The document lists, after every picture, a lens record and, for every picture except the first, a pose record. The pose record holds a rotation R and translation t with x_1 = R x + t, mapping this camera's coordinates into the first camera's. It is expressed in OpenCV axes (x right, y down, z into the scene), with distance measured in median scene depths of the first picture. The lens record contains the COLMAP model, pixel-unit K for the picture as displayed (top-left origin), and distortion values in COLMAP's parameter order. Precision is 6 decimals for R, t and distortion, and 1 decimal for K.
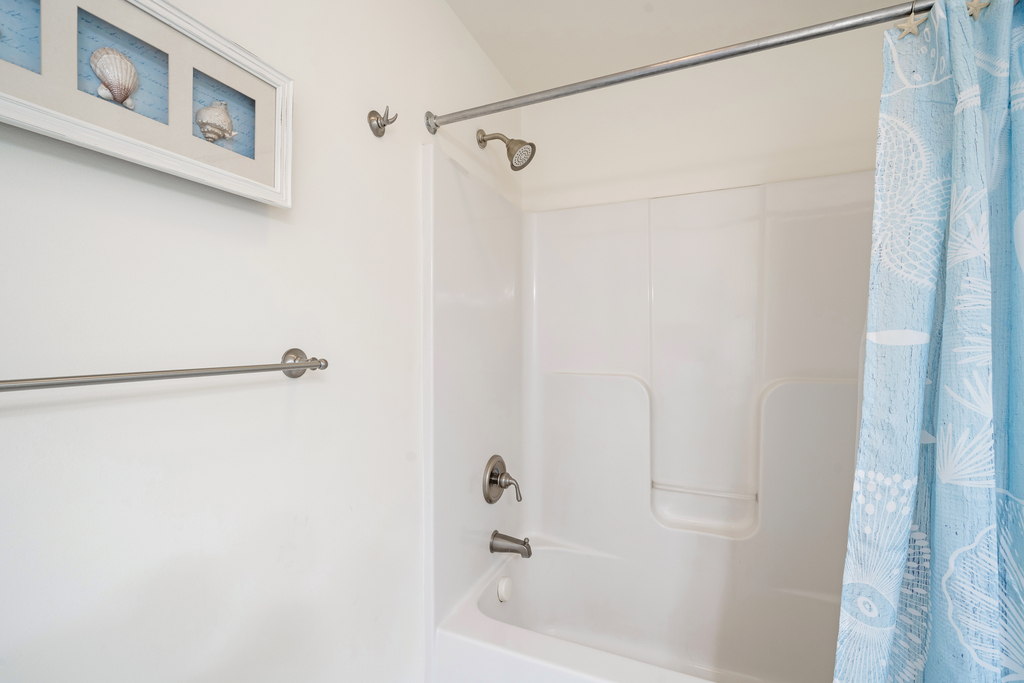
lens RADIAL K [[430.2, 0, 512.0], [0, 430.2, 341.5], [0, 0, 1]] dist [0.000139, 0.000106]
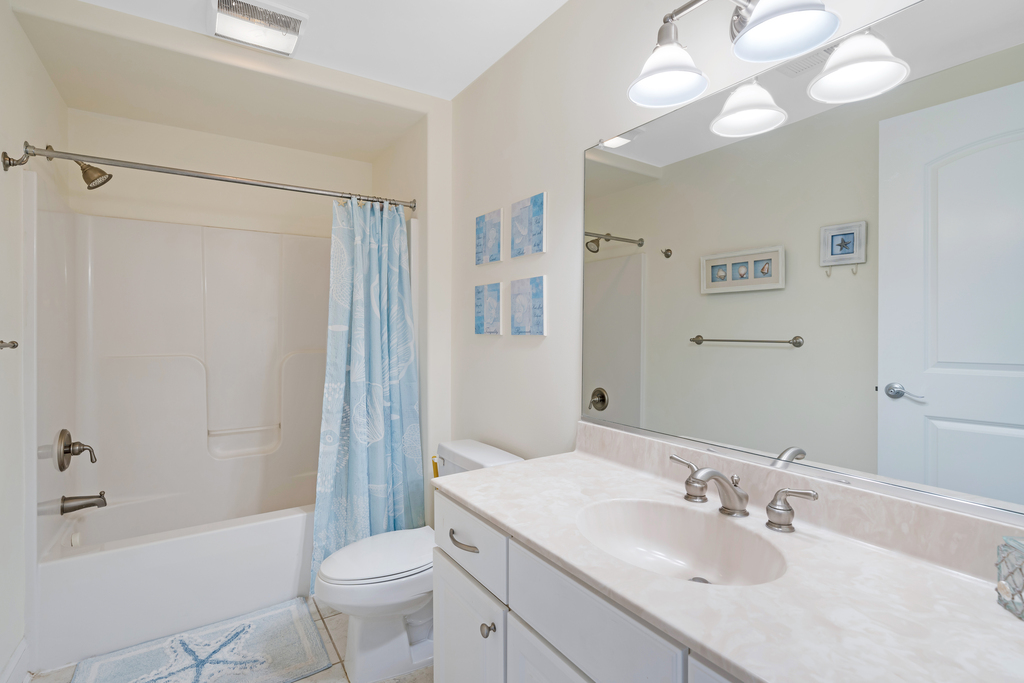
lens RADIAL K [[482.3, 0, 512.0], [0, 482.3, 341.5], [0, 0, 1]] dist [-0.001678, -0.000368]
pose [[0.538966, -0.018790, 0.842118, -0.891711], [0.003237, 0.999790, 0.020236, 0.015204], [-0.842321, -0.008181, 0.538914, -1.318925]]
